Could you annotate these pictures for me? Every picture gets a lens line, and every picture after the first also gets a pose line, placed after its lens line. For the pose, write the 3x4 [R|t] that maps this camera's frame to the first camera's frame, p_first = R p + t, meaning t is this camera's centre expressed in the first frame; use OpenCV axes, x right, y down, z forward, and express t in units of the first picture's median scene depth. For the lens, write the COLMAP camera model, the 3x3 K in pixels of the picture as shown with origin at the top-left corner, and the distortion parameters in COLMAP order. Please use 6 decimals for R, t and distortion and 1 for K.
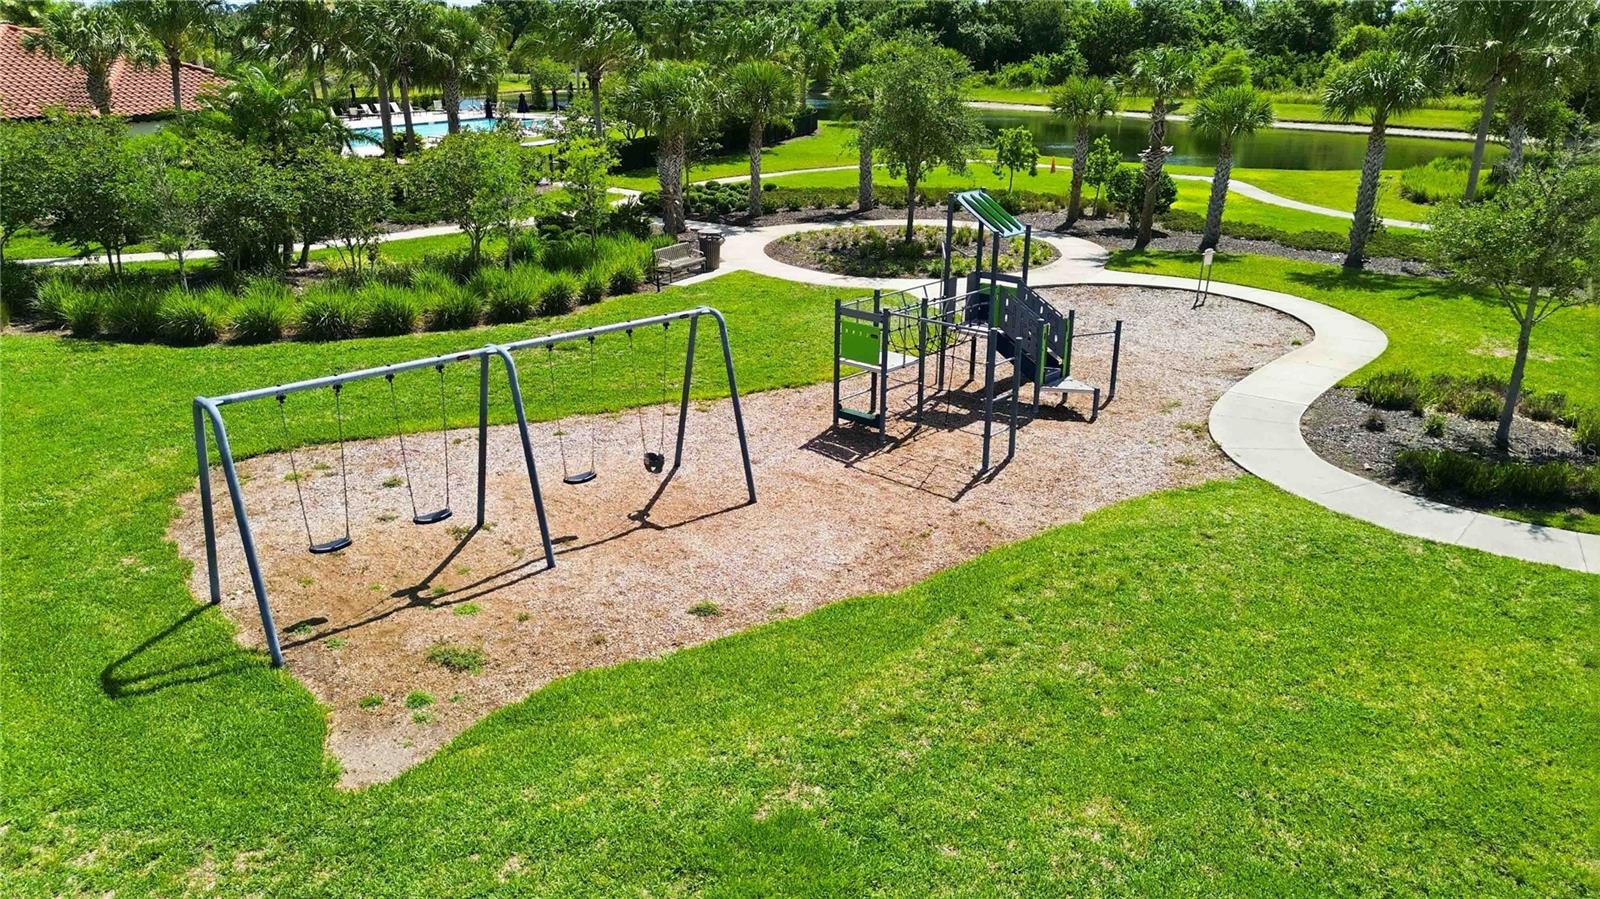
lens RADIAL K [[1152.2, 0, 802.6], [0, 1152.2, 447.1], [0, 0, 1]] dist [0.059967, -0.054590]
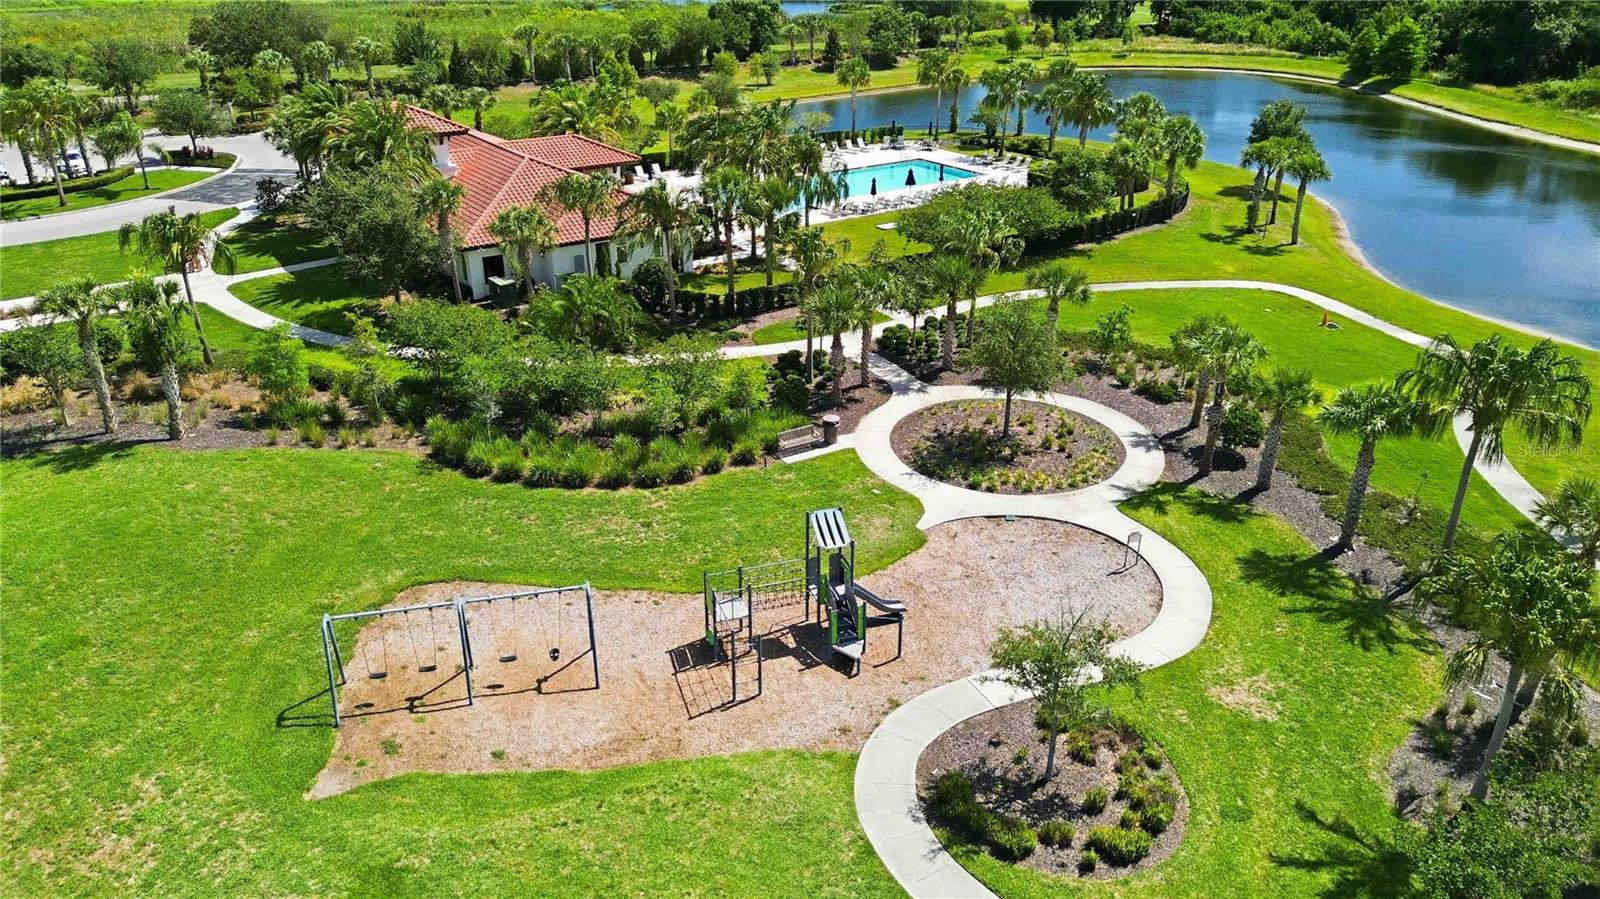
lens RADIAL K [[1152.2, 0, 796.7], [0, 1152.2, 443.5], [0, 0, 1]] dist [0.059967, -0.054590]
pose [[0.870021, 0.201054, -0.450156, 1.067741], [-0.161825, 0.978939, 0.124464, -0.666309], [0.465699, -0.035440, 0.884233, -0.538050]]
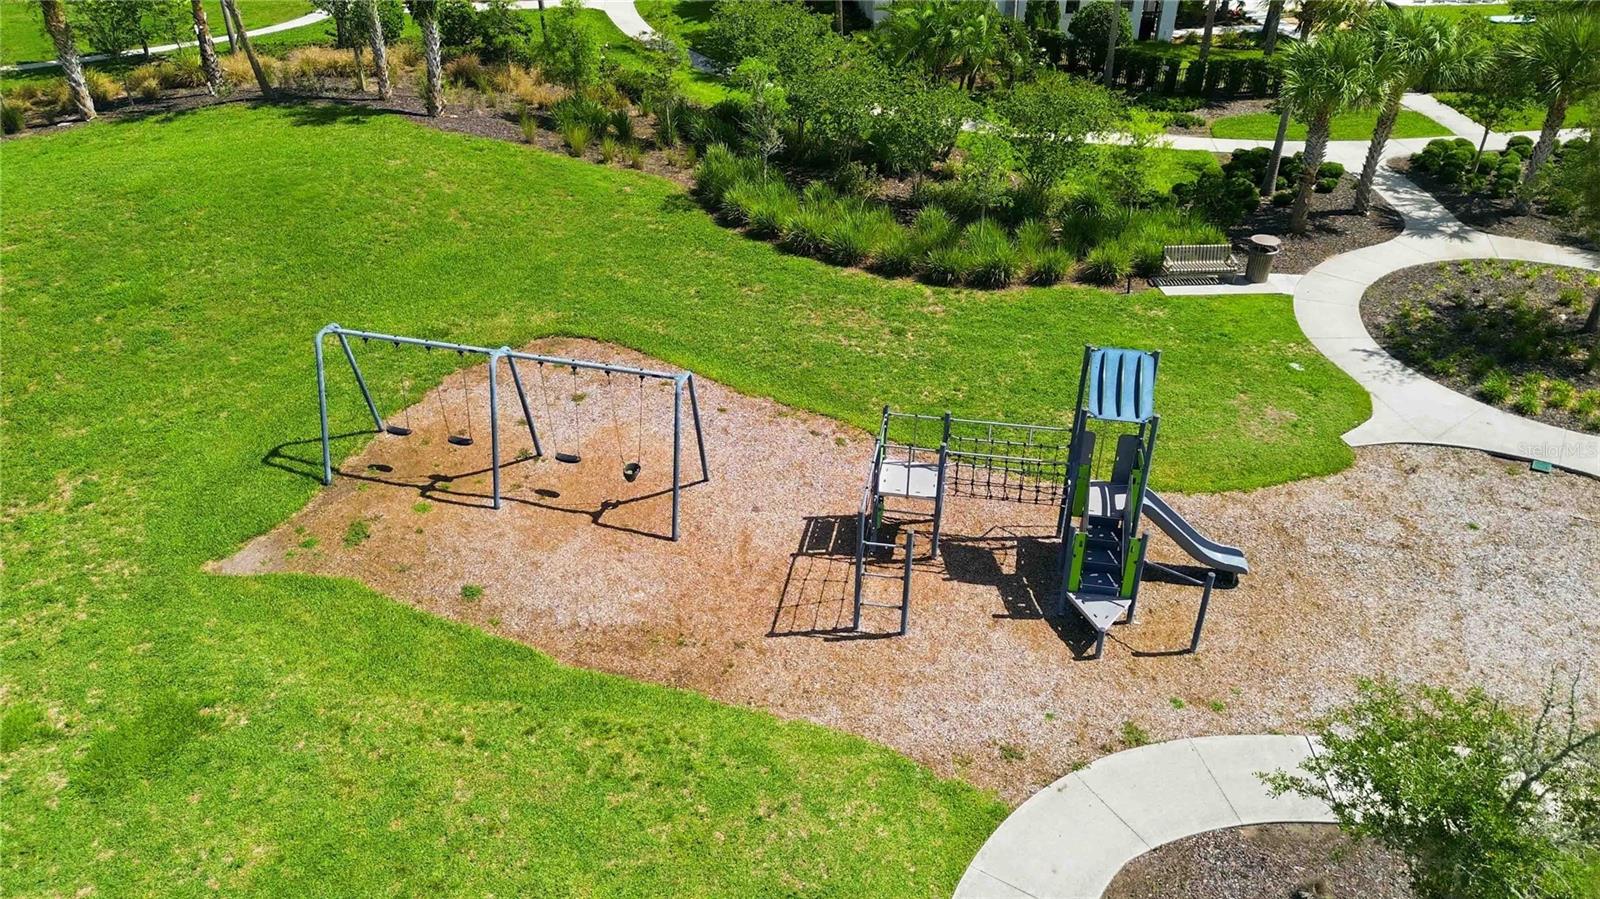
lens RADIAL K [[1152.2, 0, 786.8], [0, 1152.2, 442.8], [0, 0, 1]] dist [0.059967, -0.054590]
pose [[0.528046, 0.443445, -0.724240, 0.876706], [-0.285333, 0.895899, 0.340513, -0.504043], [0.799845, 0.026843, 0.599606, 0.400764]]
